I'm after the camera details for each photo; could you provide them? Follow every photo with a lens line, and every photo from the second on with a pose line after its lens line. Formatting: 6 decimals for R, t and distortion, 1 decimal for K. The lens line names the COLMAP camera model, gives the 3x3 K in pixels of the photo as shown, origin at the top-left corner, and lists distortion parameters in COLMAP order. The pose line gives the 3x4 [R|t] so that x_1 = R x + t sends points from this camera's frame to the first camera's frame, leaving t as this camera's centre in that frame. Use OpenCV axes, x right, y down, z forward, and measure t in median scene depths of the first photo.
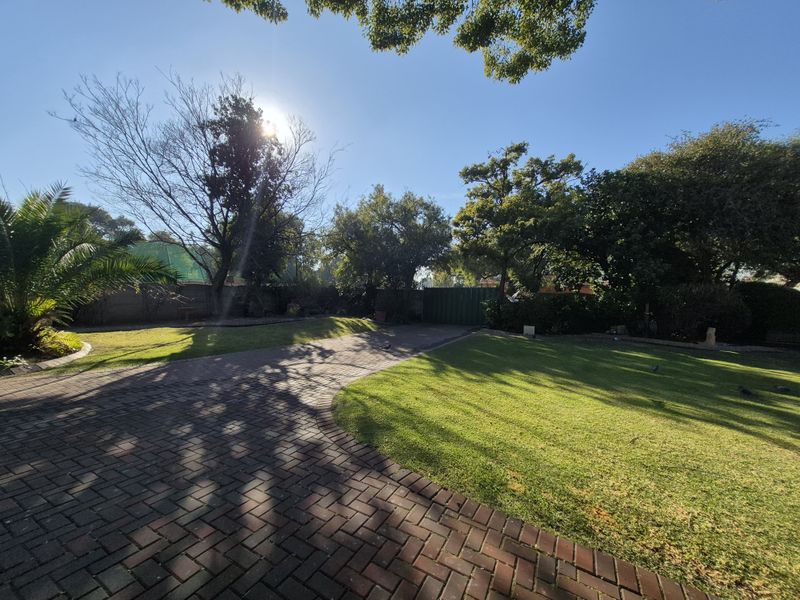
lens RADIAL K [[312.9, 0, 397.1], [0, 312.9, 309.4], [0, 0, 1]] dist [0.001321, -0.000211]
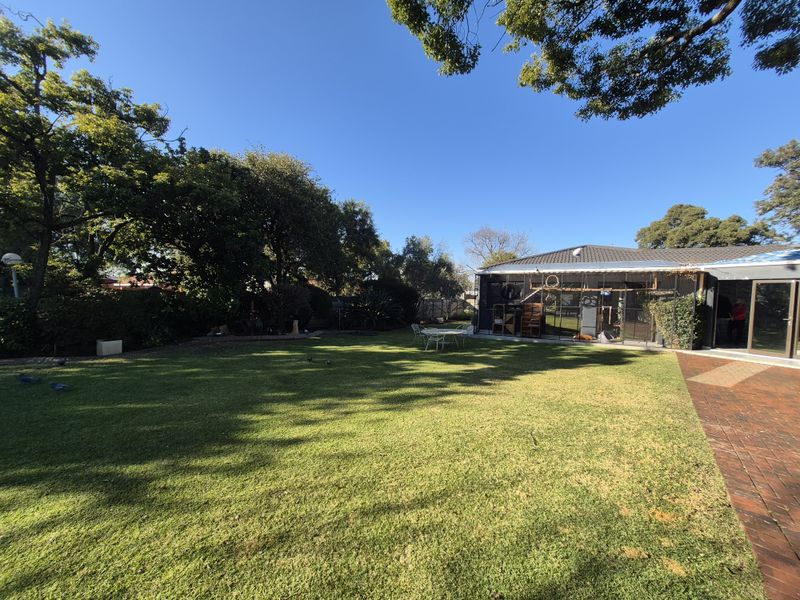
lens RADIAL K [[312.9, 0, 397.1], [0, 312.9, 309.4], [0, 0, 1]] dist [0.001321, -0.000211]
pose [[0.202699, -0.048983, 0.978015, -0.080271], [0.037789, 0.998395, 0.042172, -0.015128], [-0.978512, 0.028410, 0.204225, 0.284931]]
